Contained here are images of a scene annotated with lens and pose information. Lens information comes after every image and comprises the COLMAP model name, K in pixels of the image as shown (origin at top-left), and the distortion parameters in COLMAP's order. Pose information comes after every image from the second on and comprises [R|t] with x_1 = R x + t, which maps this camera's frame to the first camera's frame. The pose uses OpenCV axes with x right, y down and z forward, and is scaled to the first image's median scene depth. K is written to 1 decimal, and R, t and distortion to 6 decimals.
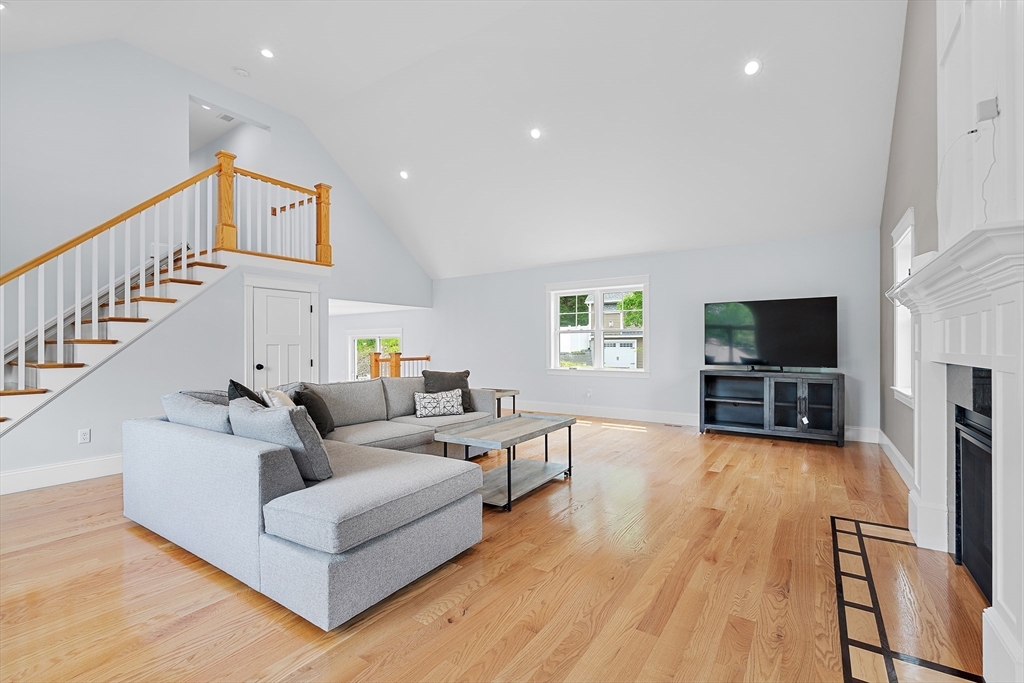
lens RADIAL K [[444.1, 0, 513.8], [0, 444.1, 347.9], [0, 0, 1]] dist [0.000264, -0.000378]
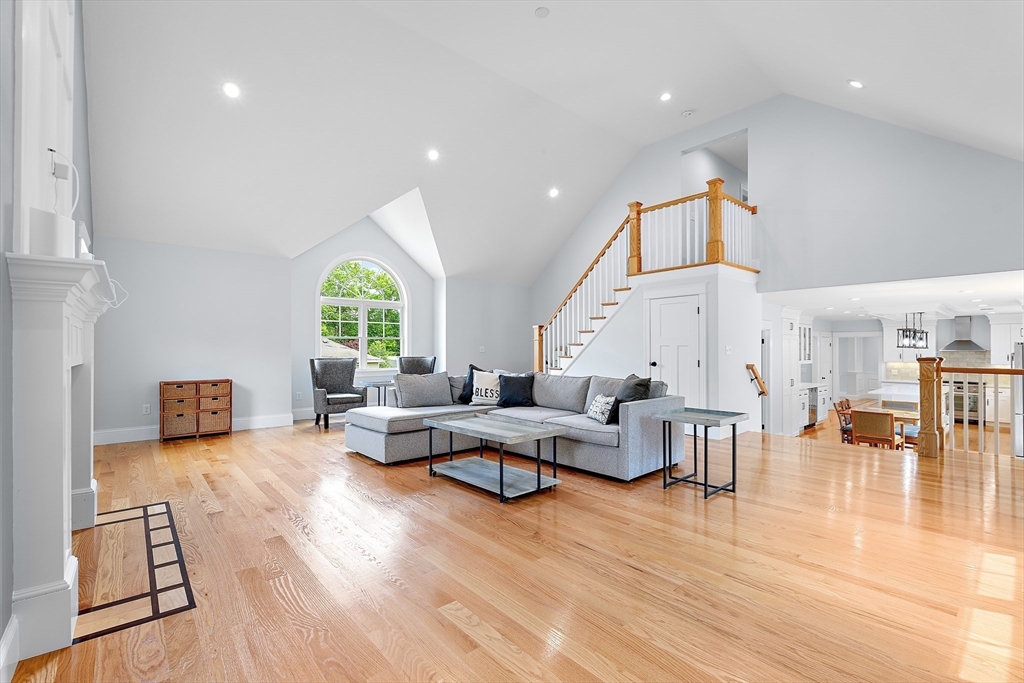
lens RADIAL K [[444.1, 0, 503.3], [0, 444.1, 343.2], [0, 0, 1]] dist [0.000264, -0.000378]
pose [[-0.267945, -0.009036, -0.963392, 1.328785], [0.003454, 0.999941, -0.010340, -0.006086], [0.963428, -0.006098, -0.267898, 1.748018]]
